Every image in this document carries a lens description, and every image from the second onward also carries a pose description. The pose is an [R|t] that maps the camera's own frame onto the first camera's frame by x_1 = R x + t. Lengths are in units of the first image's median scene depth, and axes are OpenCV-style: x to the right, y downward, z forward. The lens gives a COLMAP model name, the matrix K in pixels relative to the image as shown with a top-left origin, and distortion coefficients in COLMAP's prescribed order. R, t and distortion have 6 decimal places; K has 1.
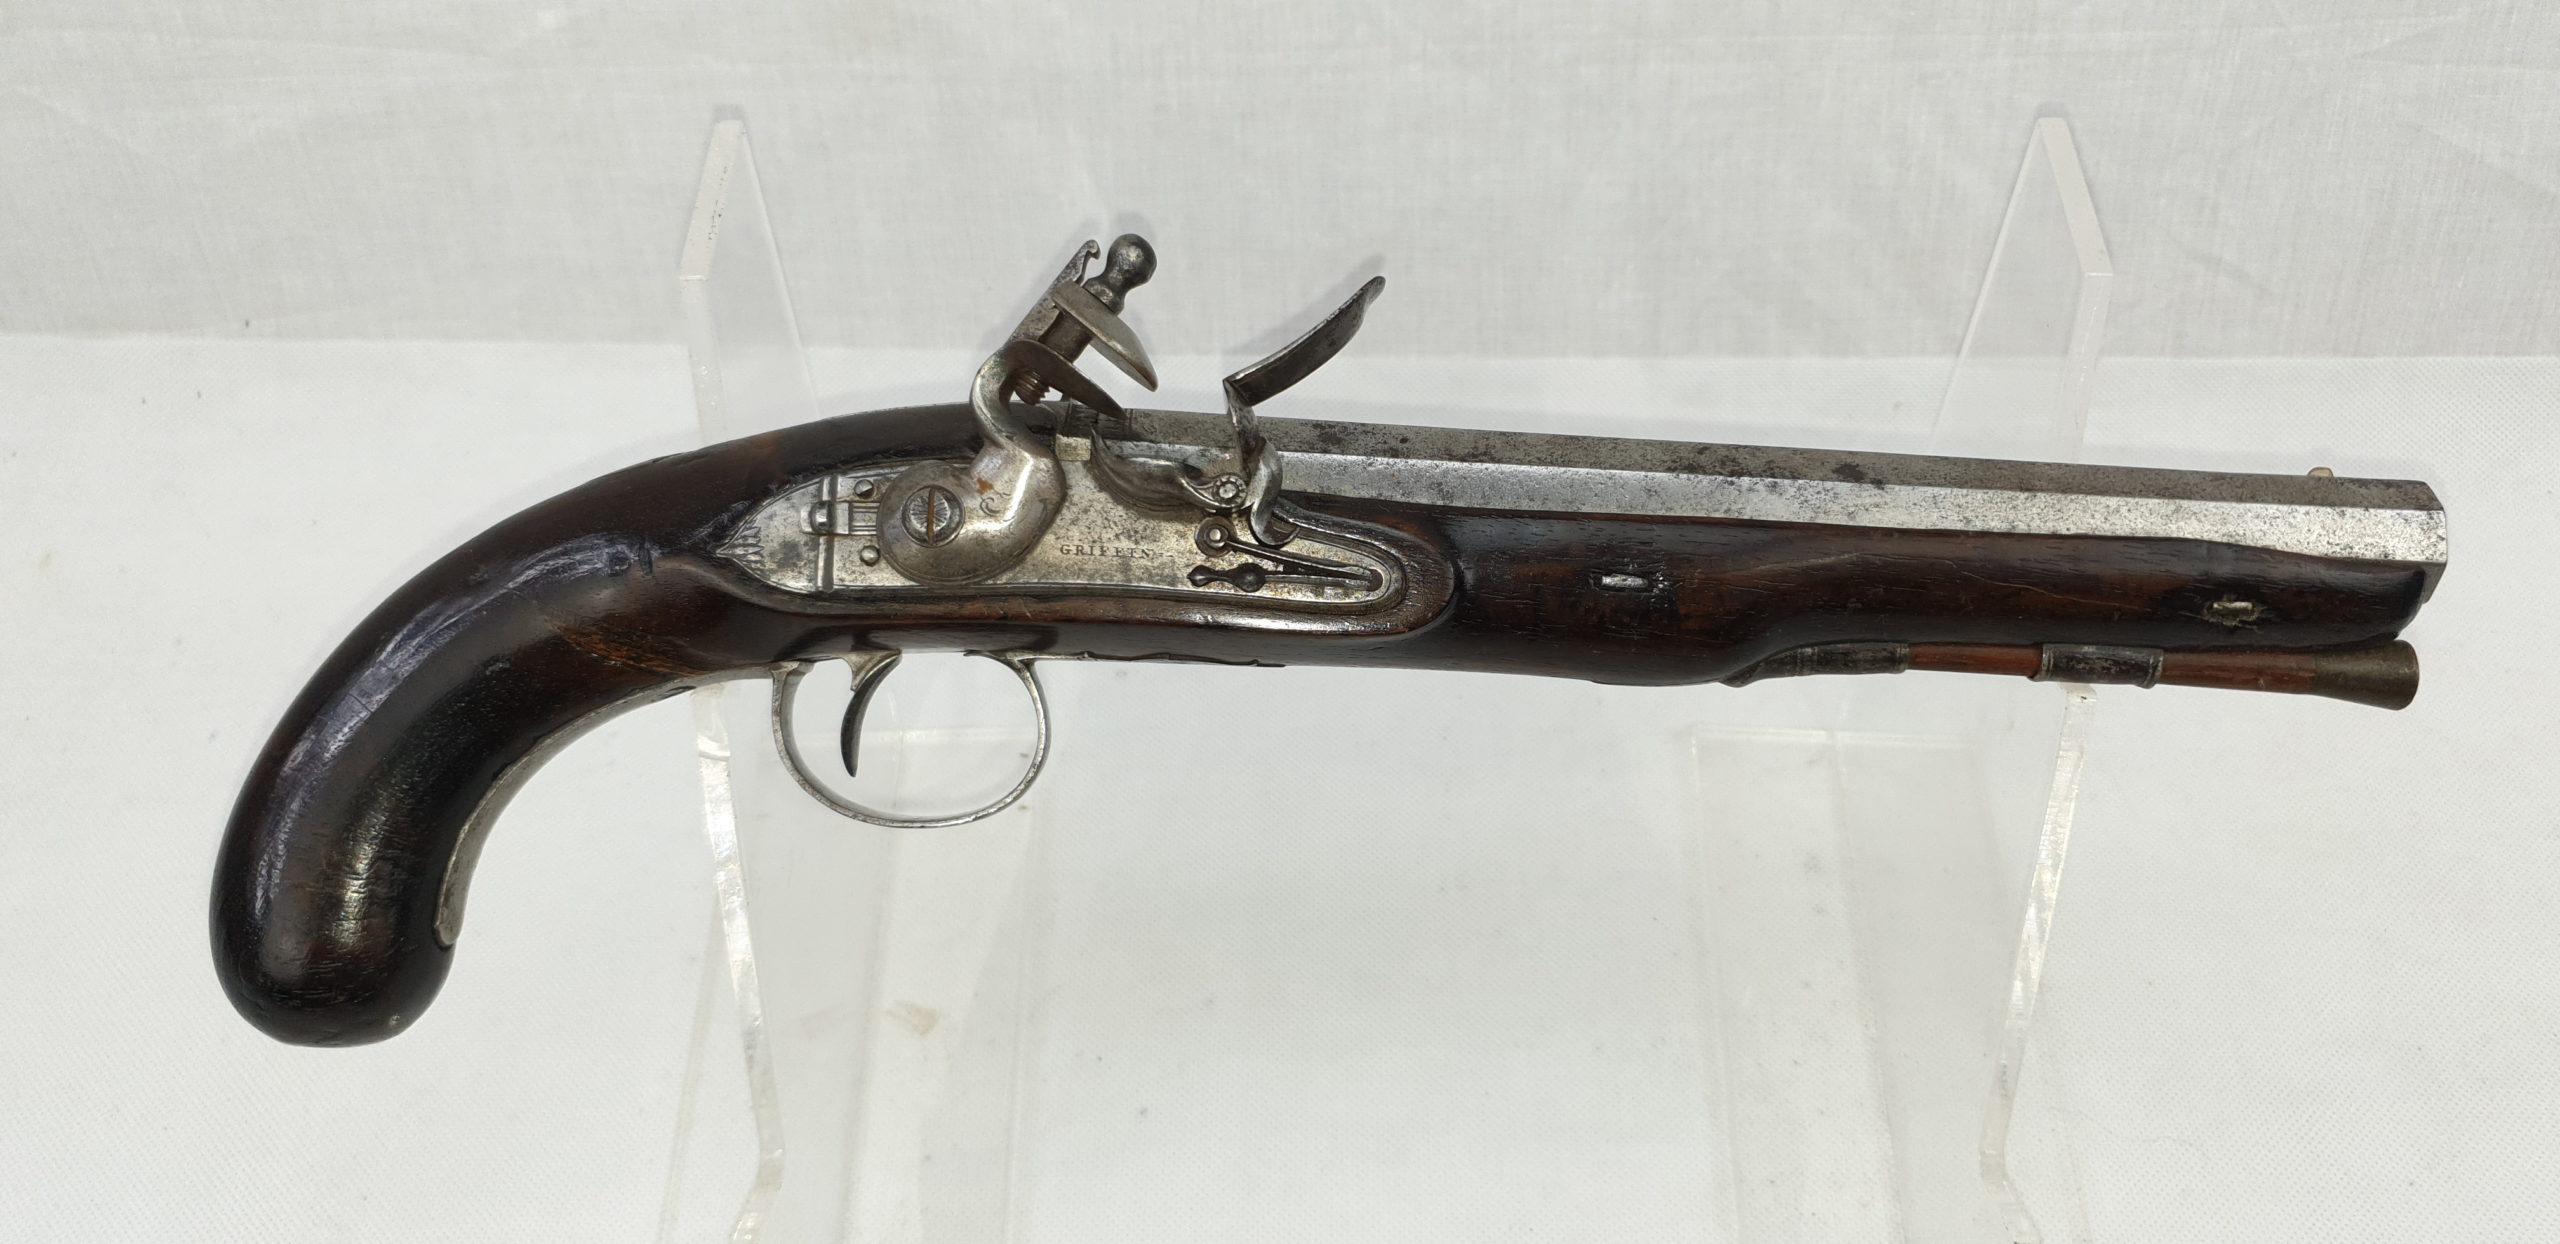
lens RADIAL K [[2139.9, 0, 1271.8], [0, 2139.9, 619.9], [0, 0, 1]] dist [-0.034112, 0.089723]
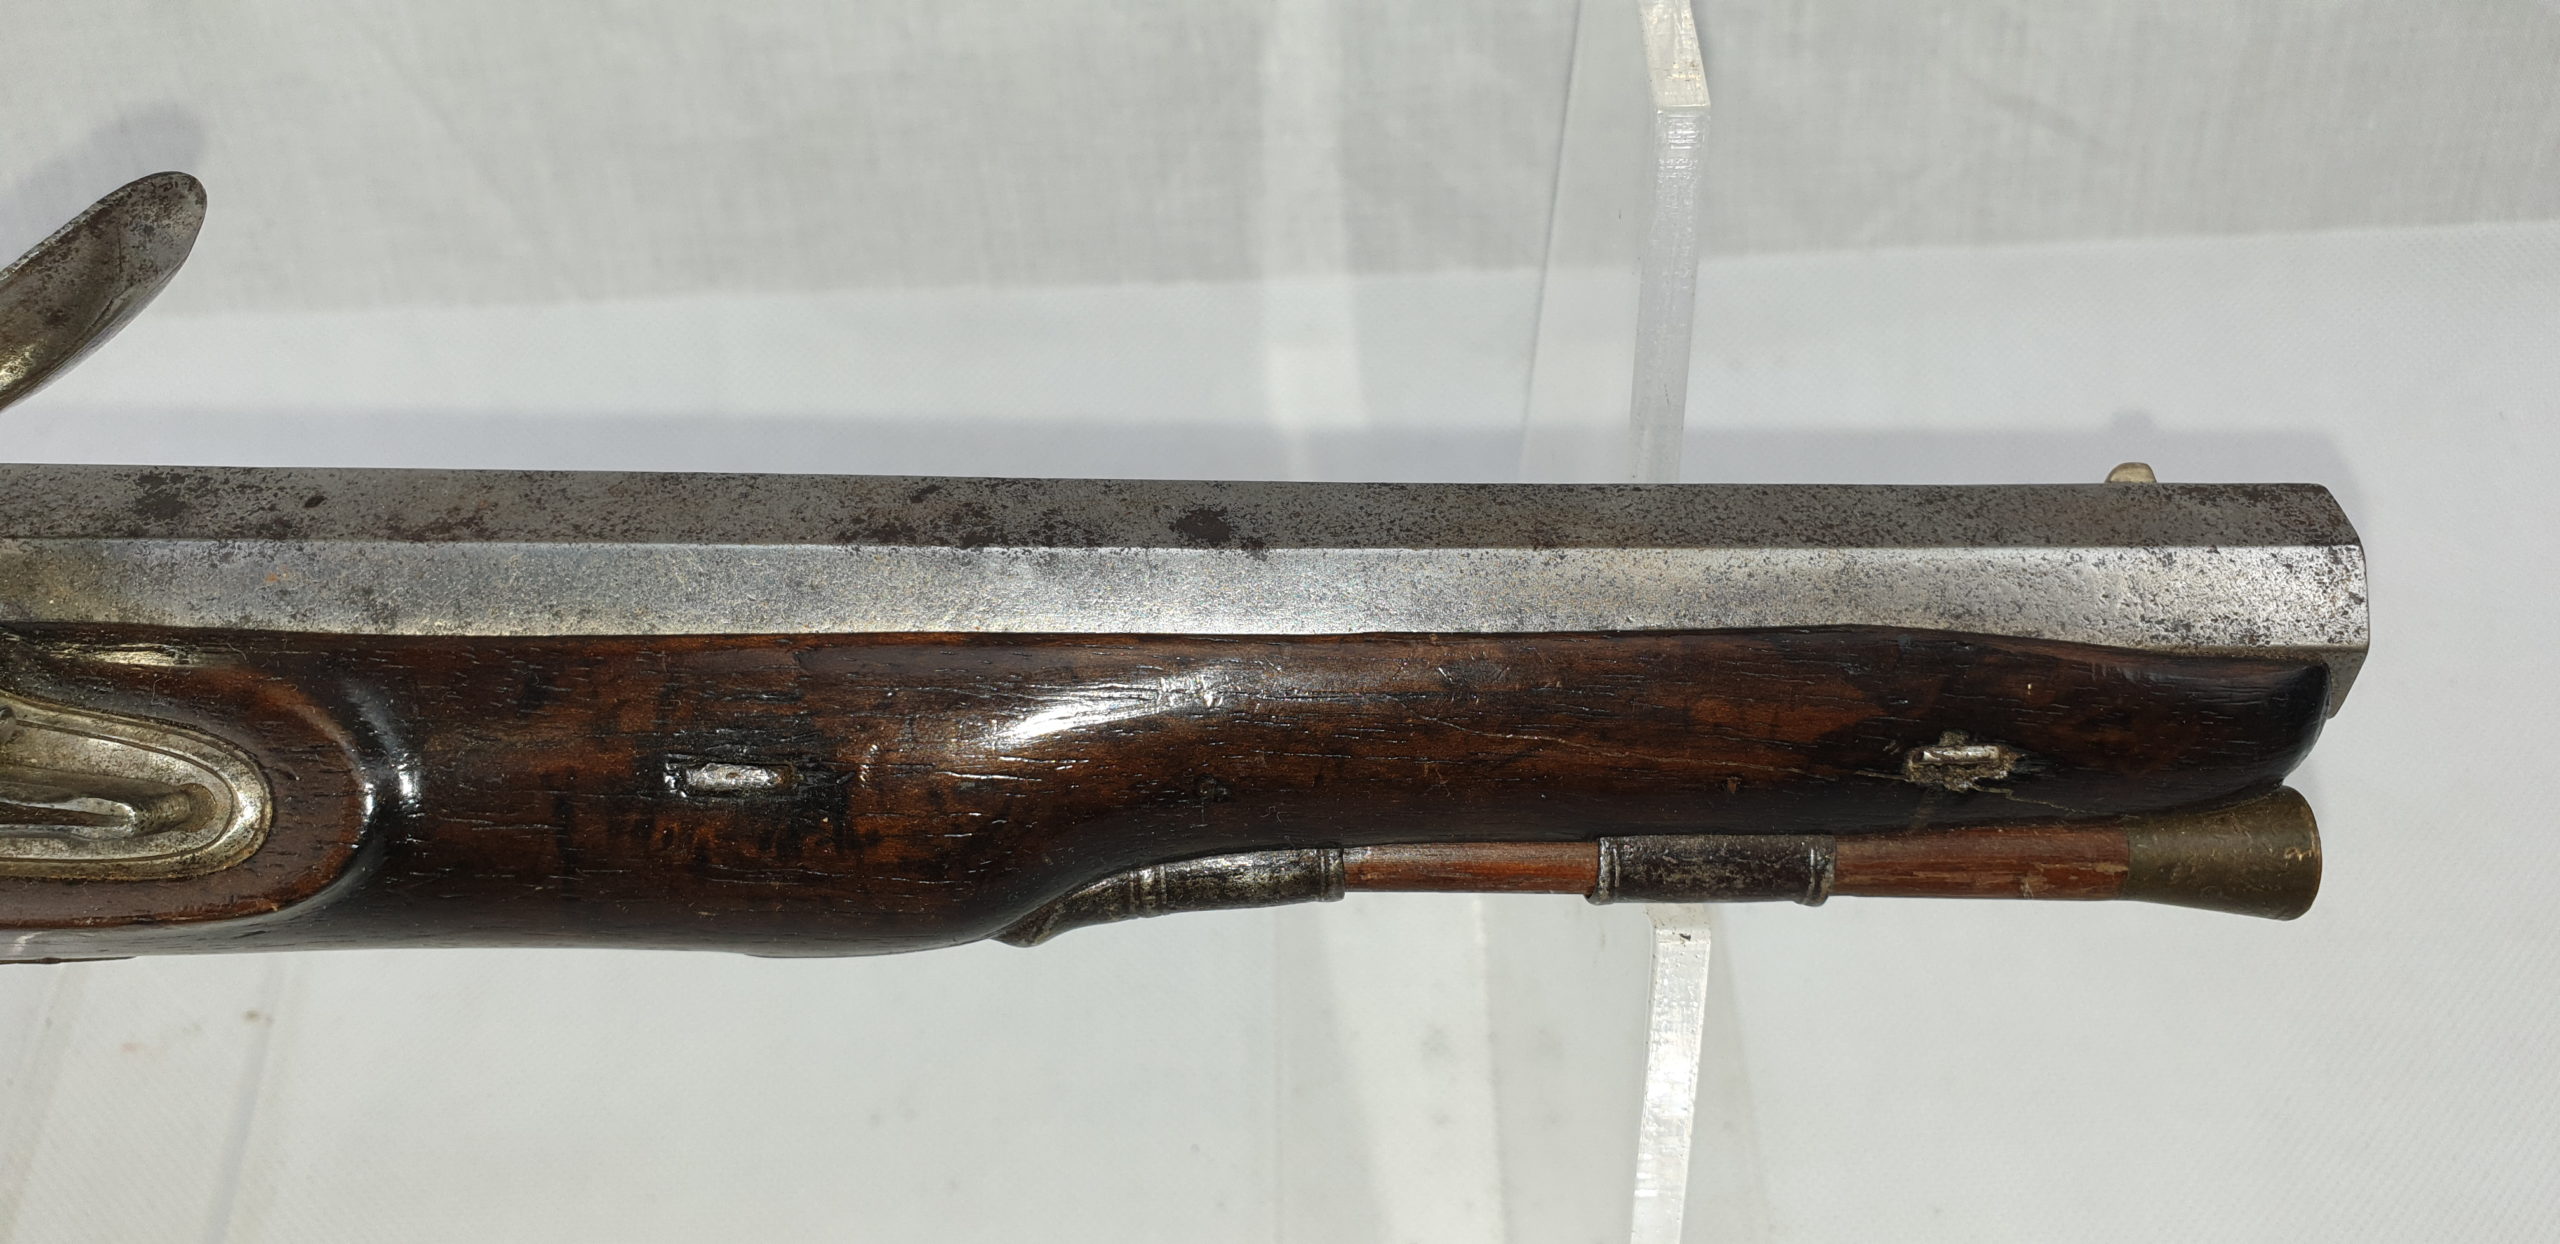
lens RADIAL K [[2192.0, 0, 1280.6], [0, 2192.0, 609.1], [0, 0, 1]] dist [0.023245, 0.001616]
pose [[0.997808, -0.049375, 0.044065, 0.265792], [0.047925, 0.998293, 0.033387, -0.066183], [-0.045638, -0.031202, 0.998471, 0.482249]]
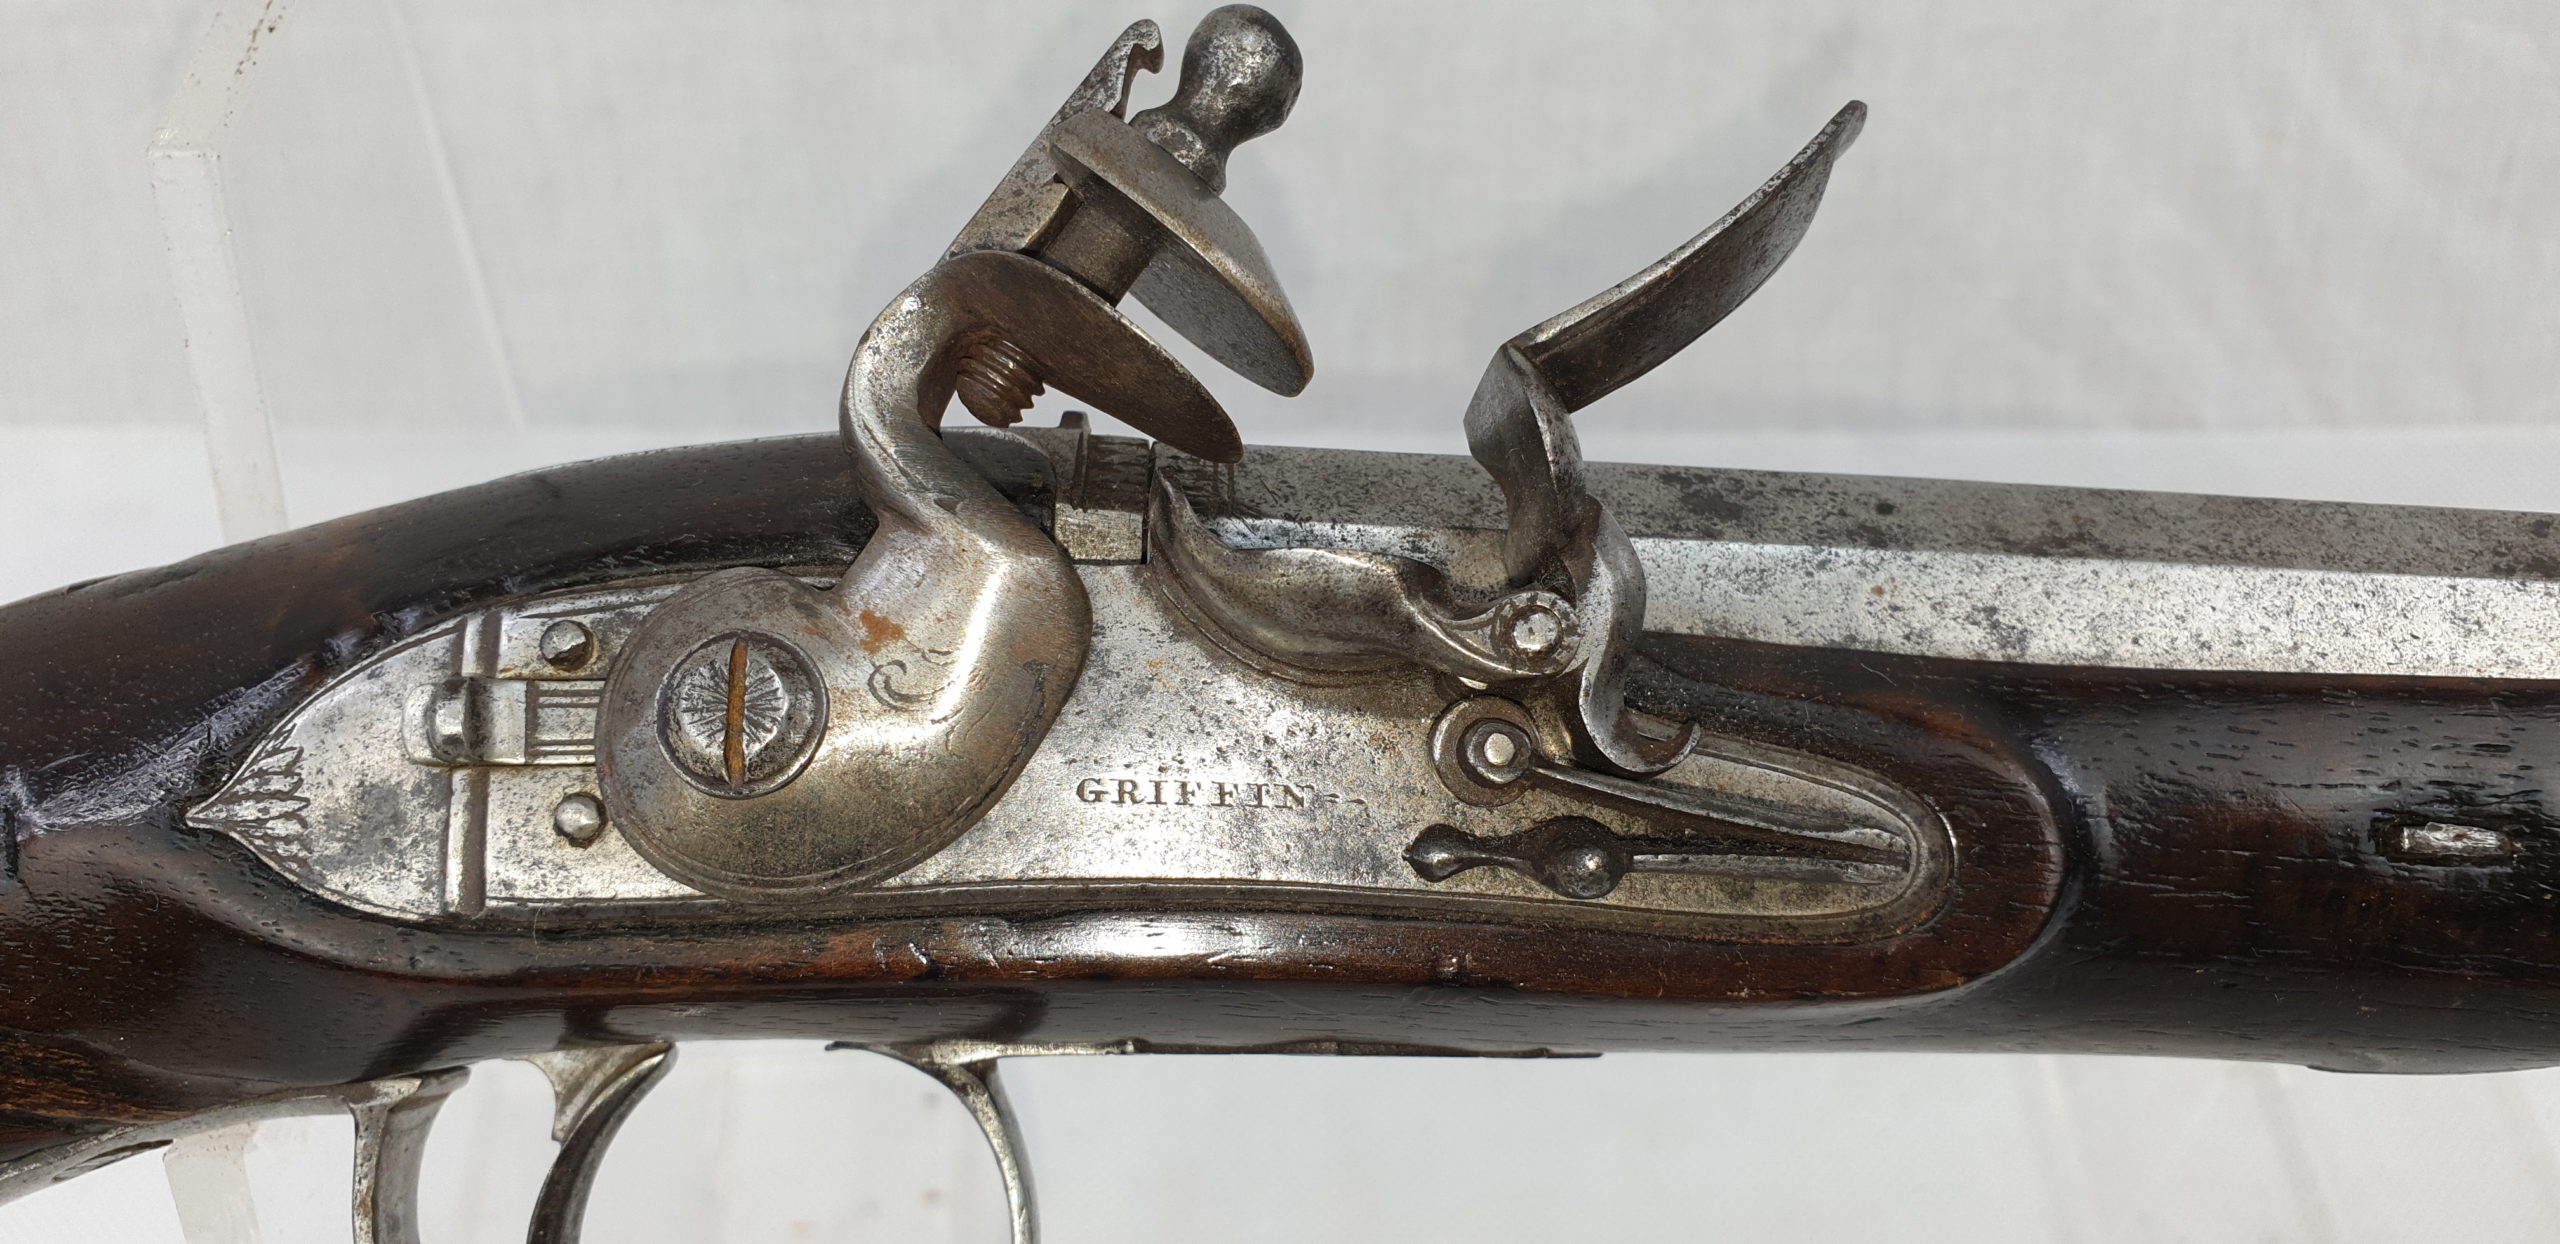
lens RADIAL K [[2210.0, 0, 1284.1], [0, 2210.0, 621.9], [0, 0, 1]] dist [-0.052826, -0.000099]
pose [[0.998258, -0.016632, 0.056604, -0.082093], [0.020819, 0.997025, -0.074211, -0.032478], [-0.055202, 0.075260, 0.995635, 0.583930]]
